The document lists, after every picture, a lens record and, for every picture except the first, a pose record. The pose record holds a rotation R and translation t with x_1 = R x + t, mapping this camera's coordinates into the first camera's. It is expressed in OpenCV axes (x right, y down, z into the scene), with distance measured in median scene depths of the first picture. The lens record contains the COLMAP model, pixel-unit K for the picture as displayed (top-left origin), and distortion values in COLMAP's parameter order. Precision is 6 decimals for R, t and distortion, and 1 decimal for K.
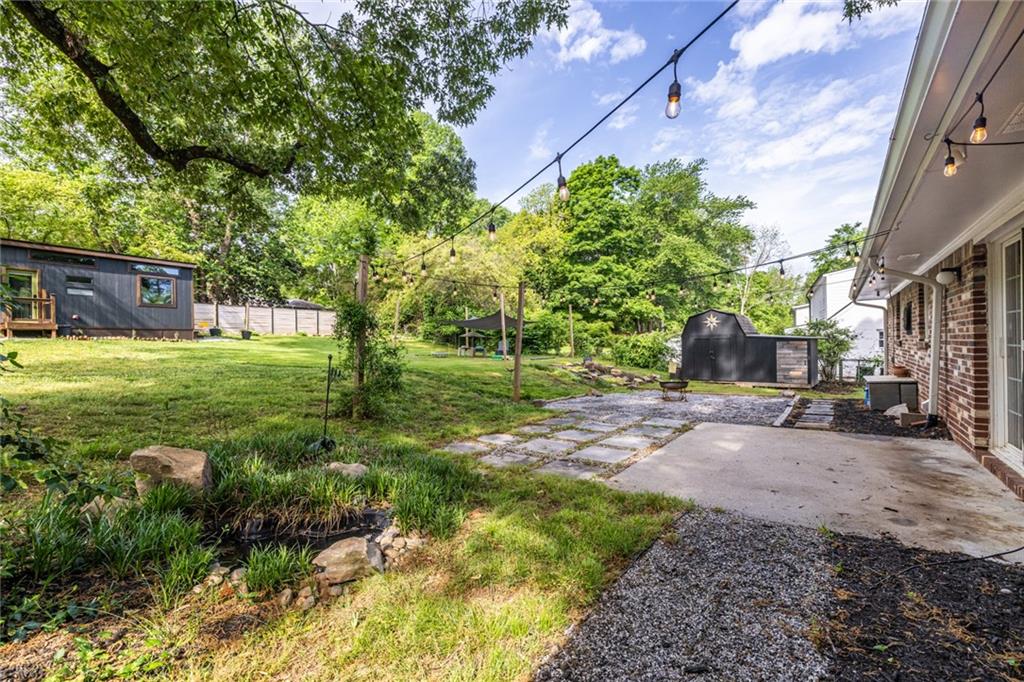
lens RADIAL K [[439.0, 0, 513.3], [0, 439.0, 346.8], [0, 0, 1]] dist [0.009100, -0.004123]
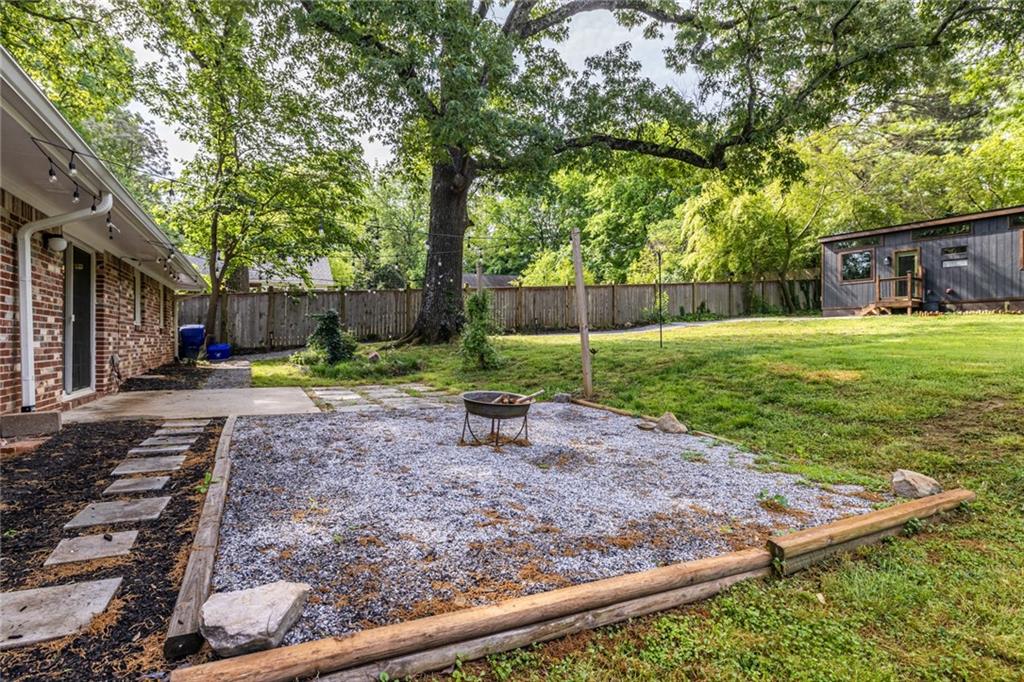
lens RADIAL K [[538.3, 0, 513.0], [0, 538.3, 338.4], [0, 0, 1]] dist [-0.011651, 0.004424]
pose [[-0.459324, 0.017152, -0.888103, 0.238579], [0.005034, 0.999848, 0.016707, 0.005243], [0.888255, 0.003203, -0.459340, 0.370887]]
